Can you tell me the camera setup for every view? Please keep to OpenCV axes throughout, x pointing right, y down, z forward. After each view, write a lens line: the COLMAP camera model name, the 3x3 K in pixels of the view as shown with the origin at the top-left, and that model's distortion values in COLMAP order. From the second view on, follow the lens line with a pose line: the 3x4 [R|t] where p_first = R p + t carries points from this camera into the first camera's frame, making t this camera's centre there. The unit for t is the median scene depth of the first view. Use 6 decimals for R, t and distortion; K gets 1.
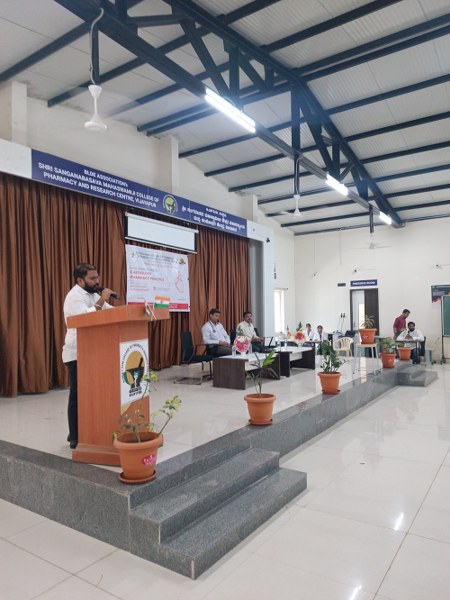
lens RADIAL K [[427.1, 0, 228.9], [0, 427.1, 300.3], [0, 0, 1]] dist [0.058233, -0.092895]
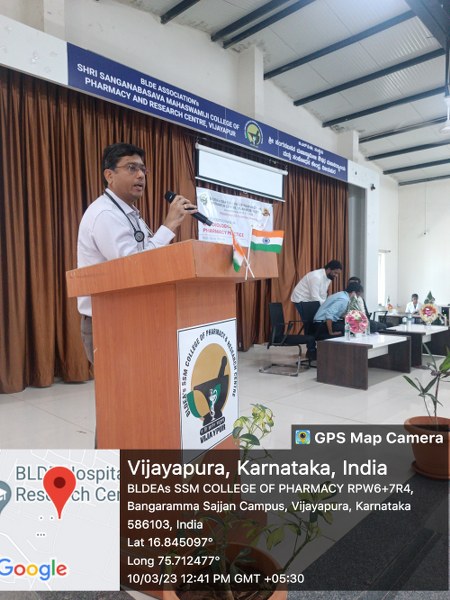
lens RADIAL K [[427.1, 0, 228.9], [0, 427.1, 300.3], [0, 0, 1]] dist [0.058233, -0.092895]
pose [[0.986494, 0.015612, -0.163055, -0.055287], [-0.003799, 0.997360, 0.072511, 0.015861], [0.163756, -0.070912, 0.983949, 0.241947]]
